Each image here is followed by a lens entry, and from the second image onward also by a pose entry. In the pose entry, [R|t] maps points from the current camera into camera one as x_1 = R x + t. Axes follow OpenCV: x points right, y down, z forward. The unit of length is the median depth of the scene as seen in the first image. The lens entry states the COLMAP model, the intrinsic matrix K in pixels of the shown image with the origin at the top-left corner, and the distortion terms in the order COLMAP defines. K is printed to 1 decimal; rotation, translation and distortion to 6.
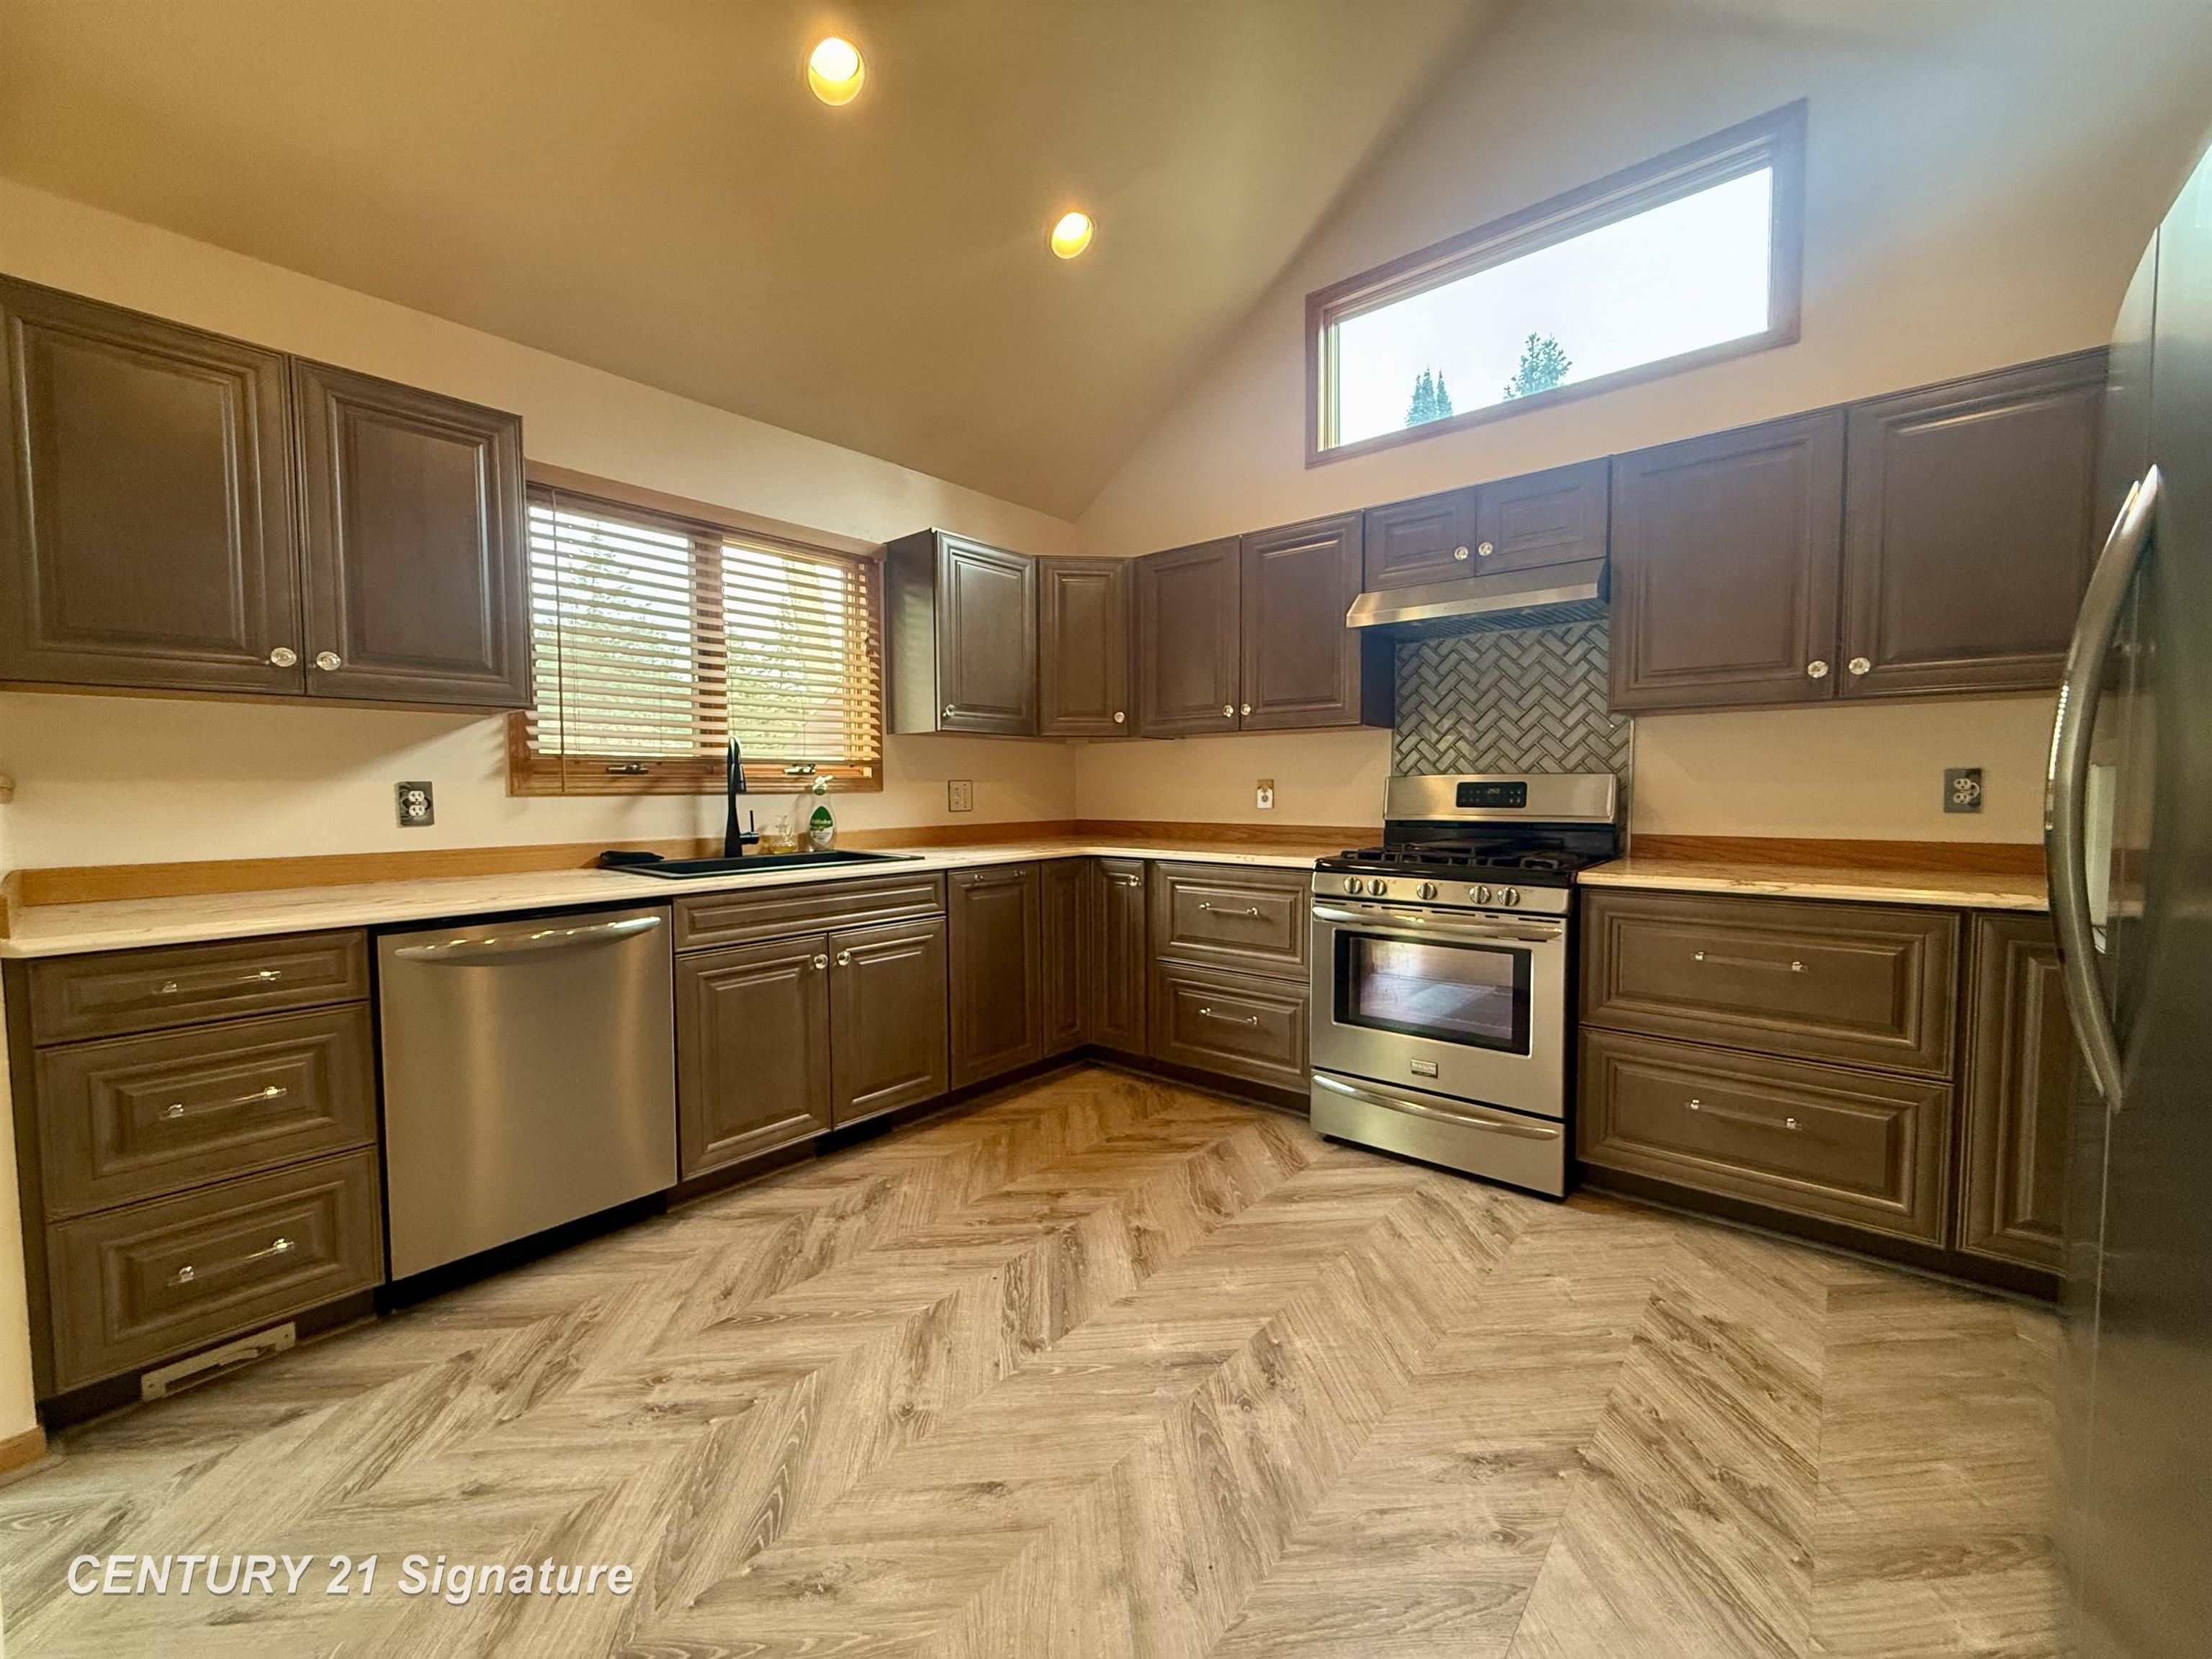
lens RADIAL K [[889.0, 0, 1105.3], [0, 889.0, 824.5], [0, 0, 1]] dist [0.000260, -0.000710]
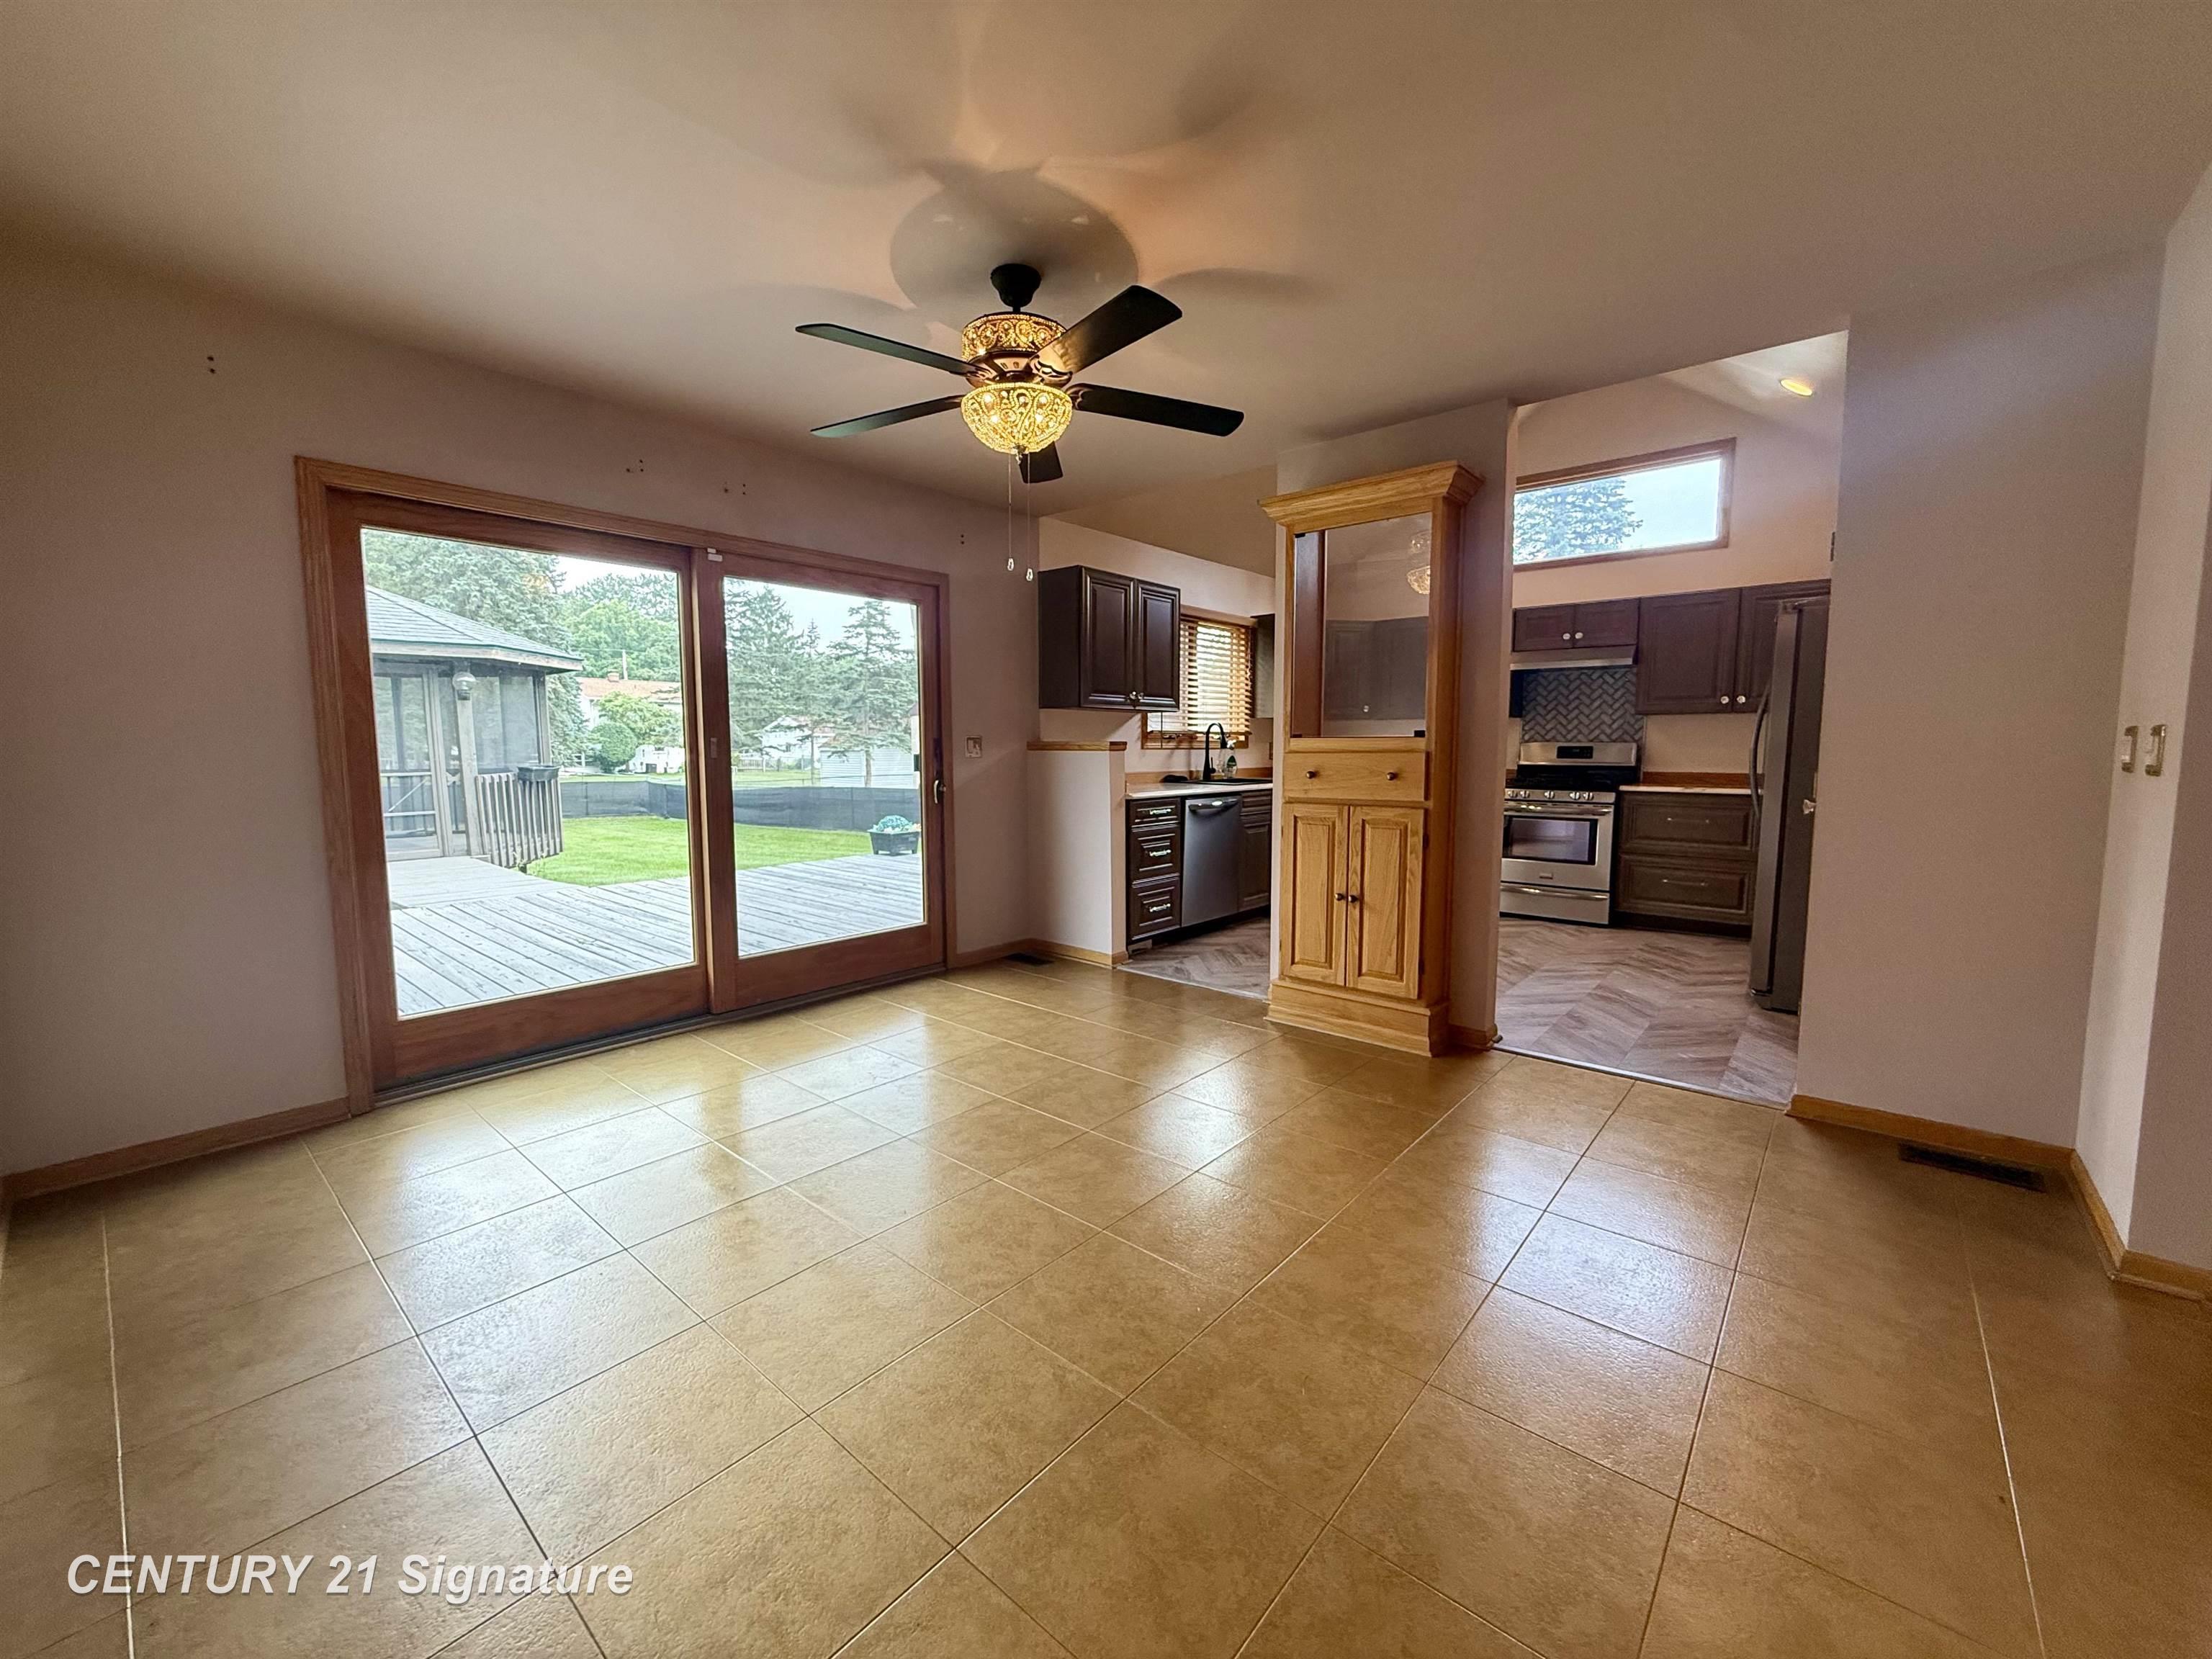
lens RADIAL K [[882.8, 0, 1101.4], [0, 882.8, 827.3], [0, 0, 1]] dist [0.001574, -0.000020]
pose [[0.999930, 0.008549, -0.008157, -0.789759], [-0.008140, 0.998773, 0.048845, 0.060143], [0.008564, -0.048775, 0.998773, -1.298813]]
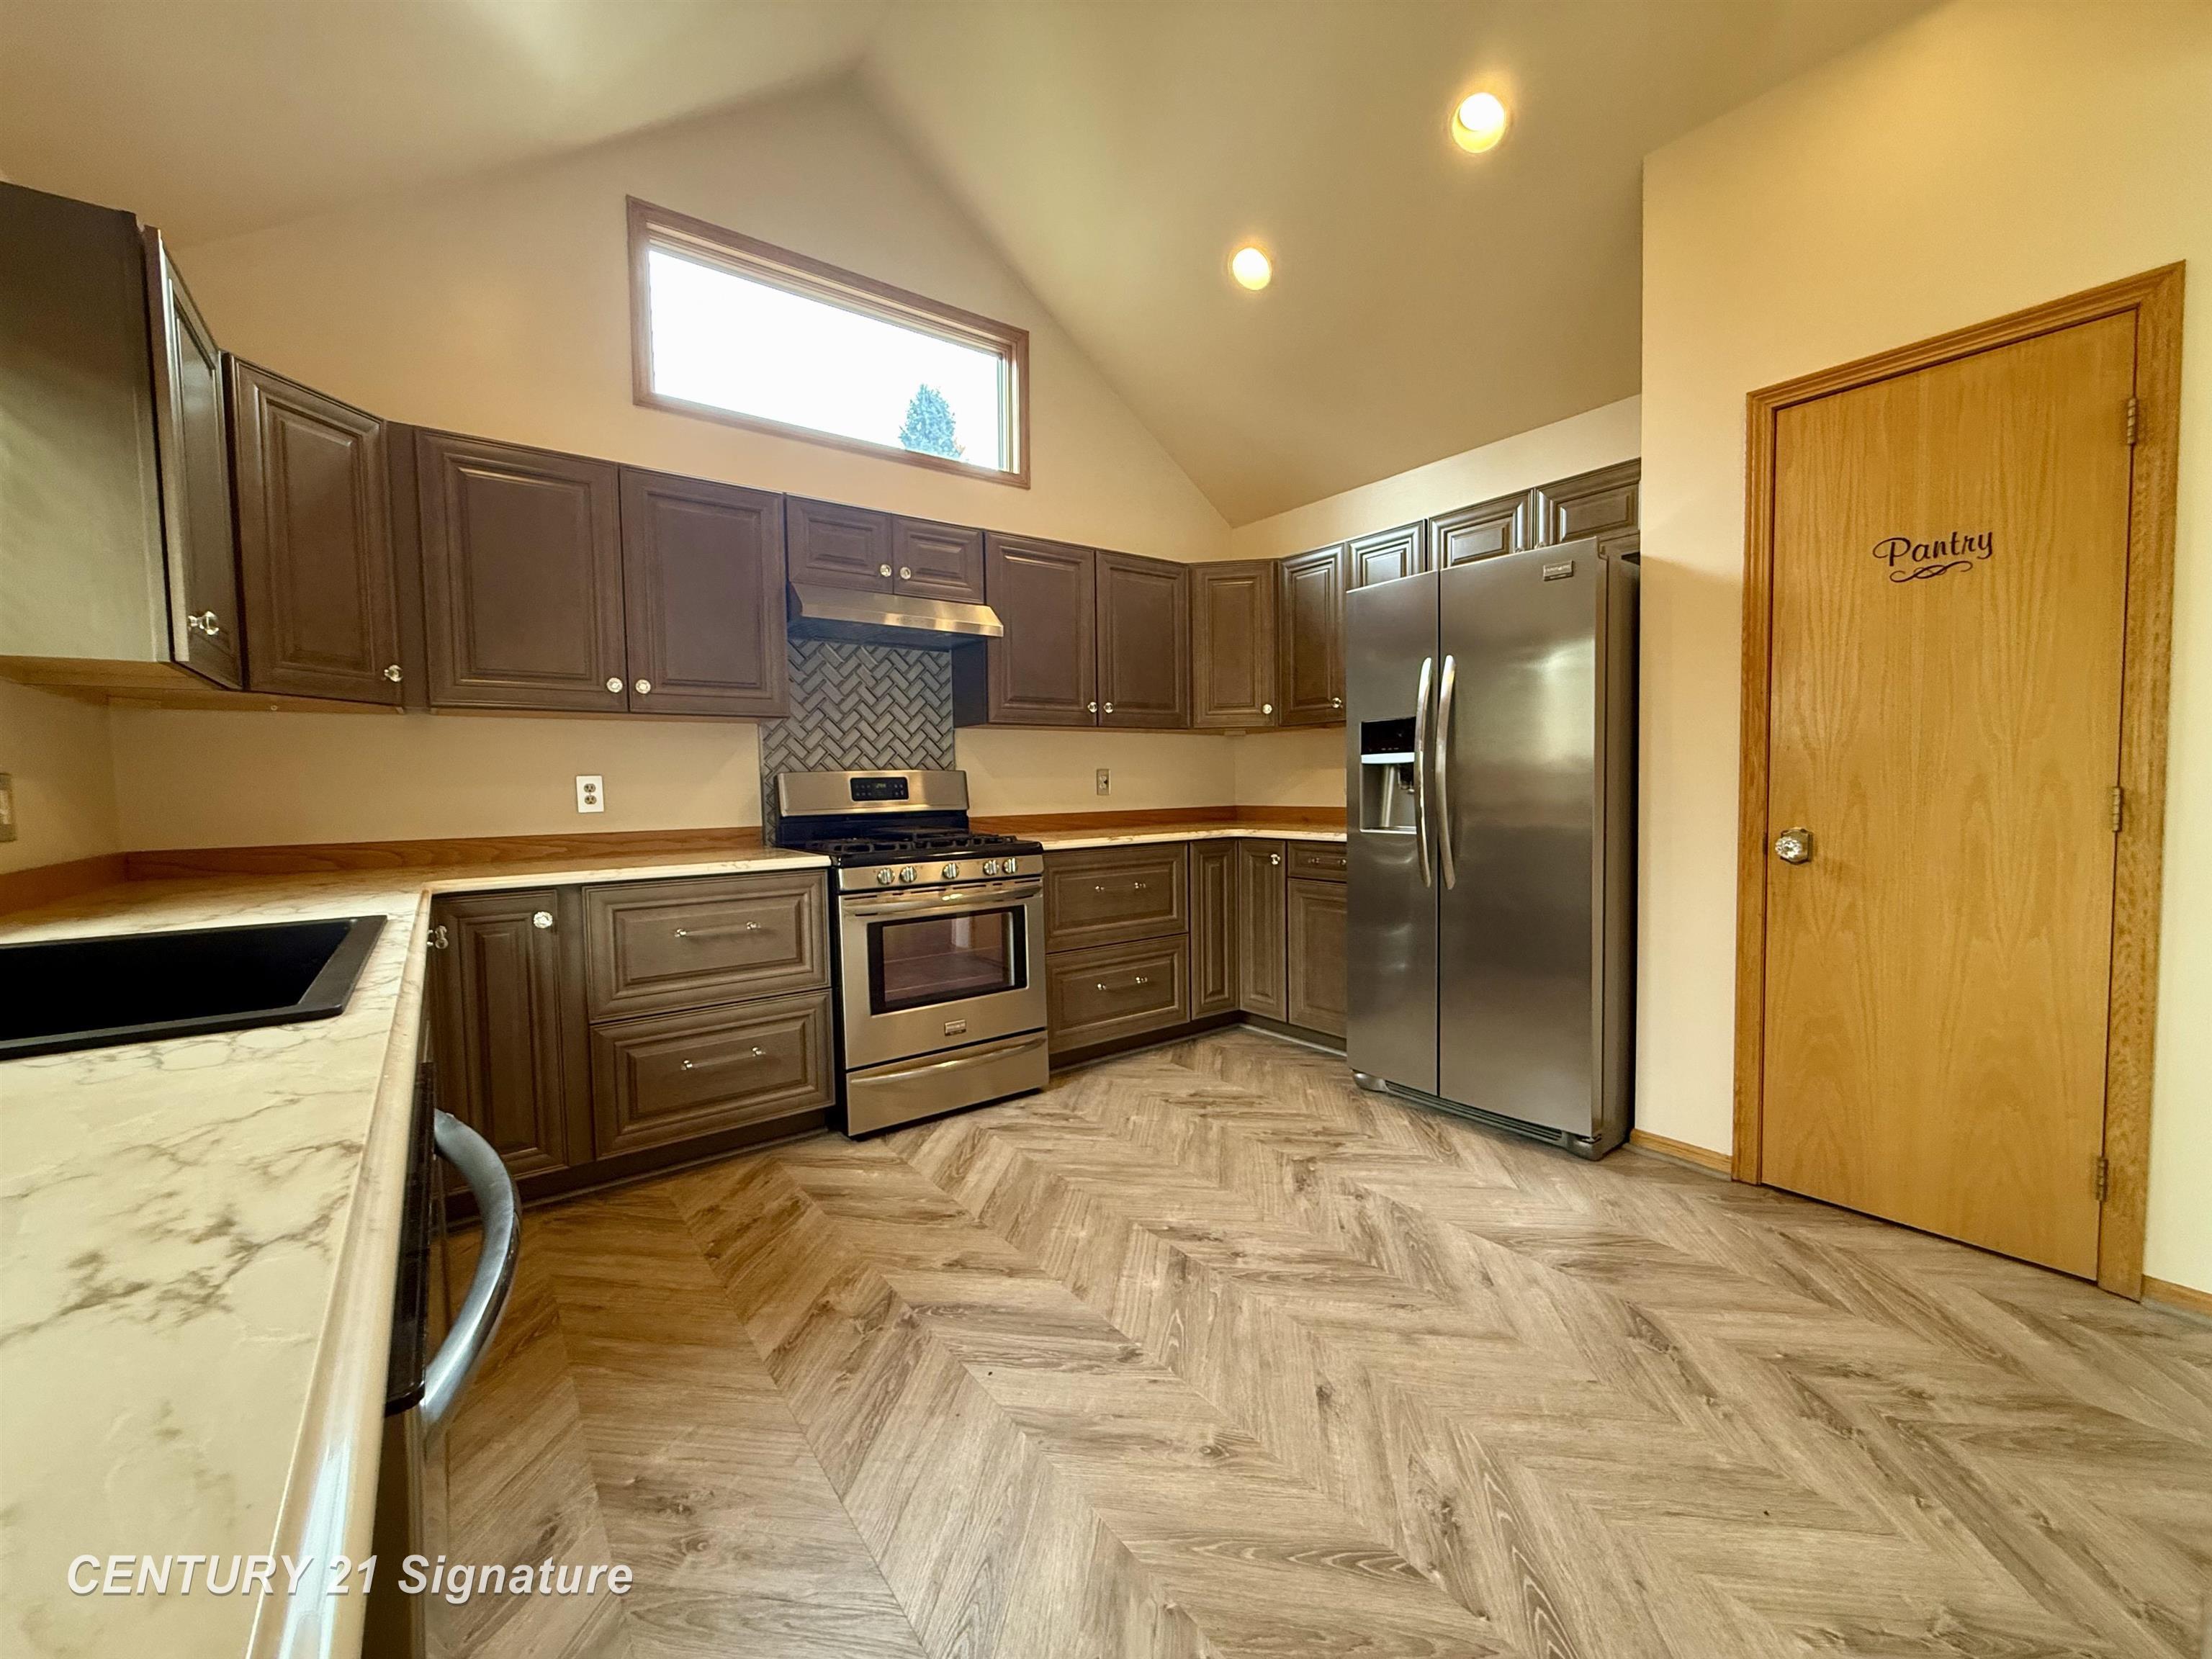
lens RADIAL K [[889.0, 0, 1105.3], [0, 889.0, 824.5], [0, 0, 1]] dist [0.000260, -0.000710]
pose [[0.220172, -0.043890, 0.974473, -0.743796], [0.057553, 0.997831, 0.031938, -0.009986], [-0.973762, 0.049052, 0.222220, 0.589821]]
